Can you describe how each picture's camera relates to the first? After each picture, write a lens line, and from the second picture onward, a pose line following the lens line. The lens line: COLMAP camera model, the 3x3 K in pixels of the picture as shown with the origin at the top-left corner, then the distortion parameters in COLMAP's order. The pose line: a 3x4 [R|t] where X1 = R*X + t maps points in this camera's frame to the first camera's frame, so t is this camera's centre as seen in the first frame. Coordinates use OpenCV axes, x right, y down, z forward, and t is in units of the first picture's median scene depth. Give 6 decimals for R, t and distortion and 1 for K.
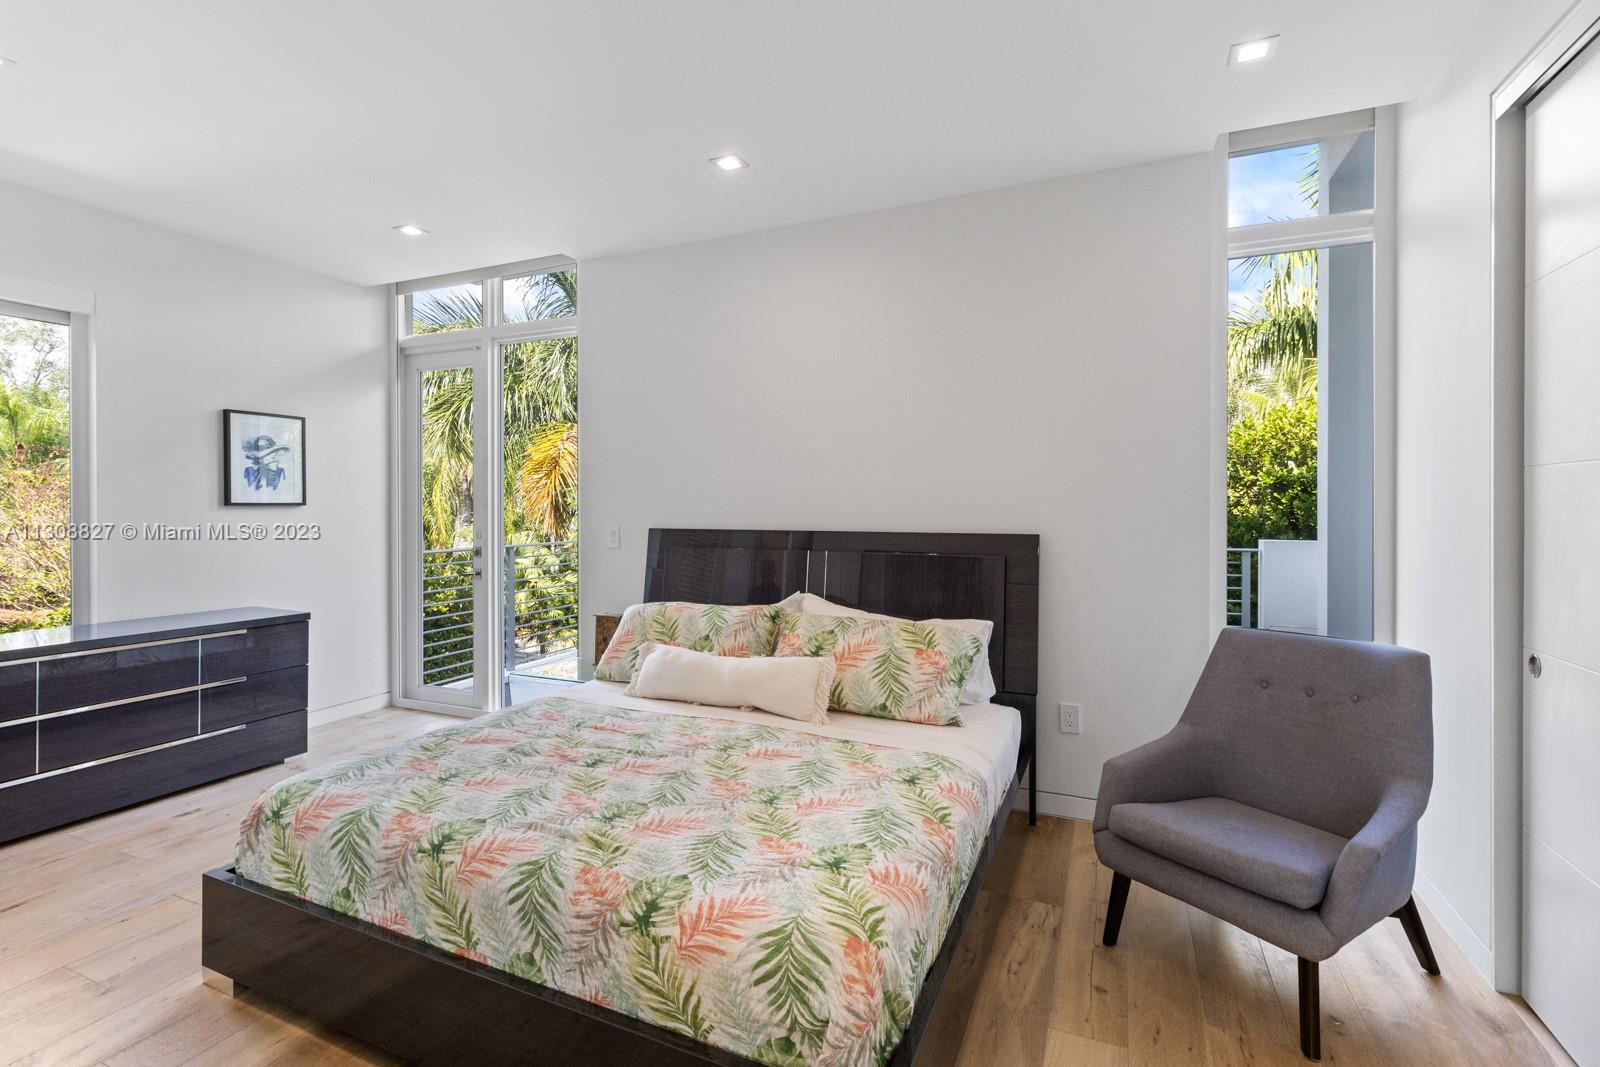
lens RADIAL K [[736.9, 0, 795.3], [0, 736.9, 521.7], [0, 0, 1]] dist [0.003929, 0.000514]
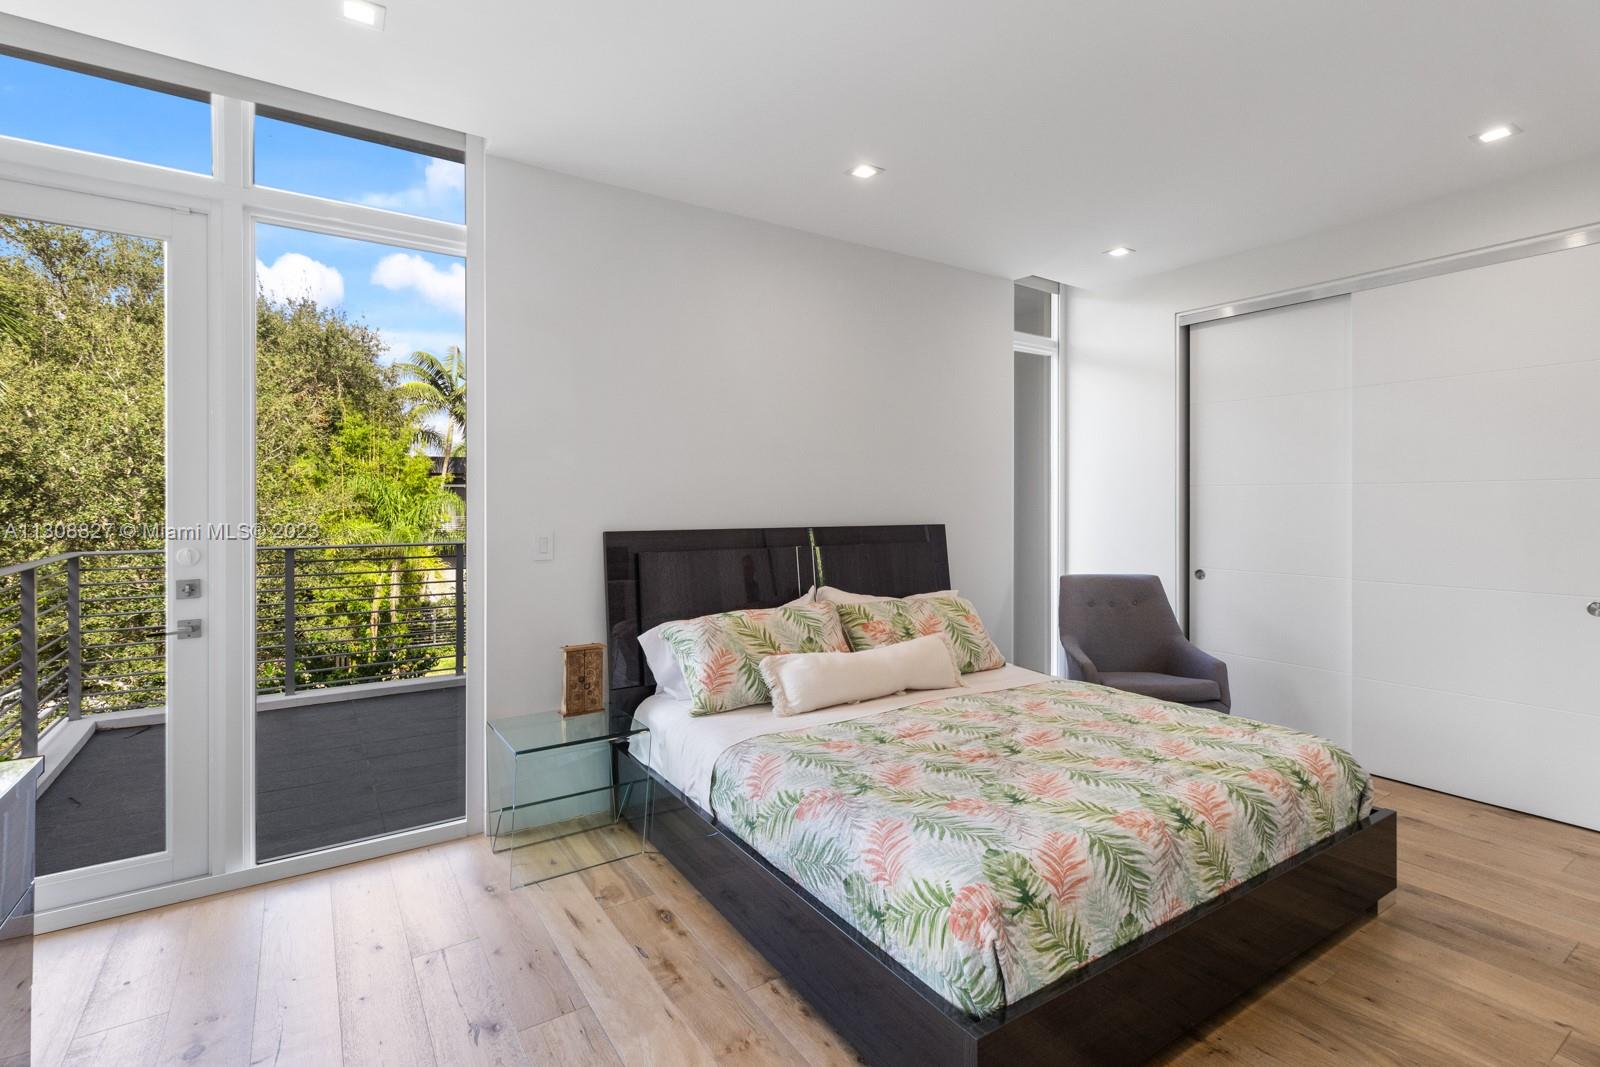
lens RADIAL K [[736.9, 0, 795.0], [0, 736.9, 517.9], [0, 0, 1]] dist [0.003929, 0.000514]
pose [[0.539405, -0.017690, 0.841861, -1.391653], [0.016503, 0.999809, 0.010436, -0.018921], [-0.841885, 0.008264, 0.539594, 0.730751]]
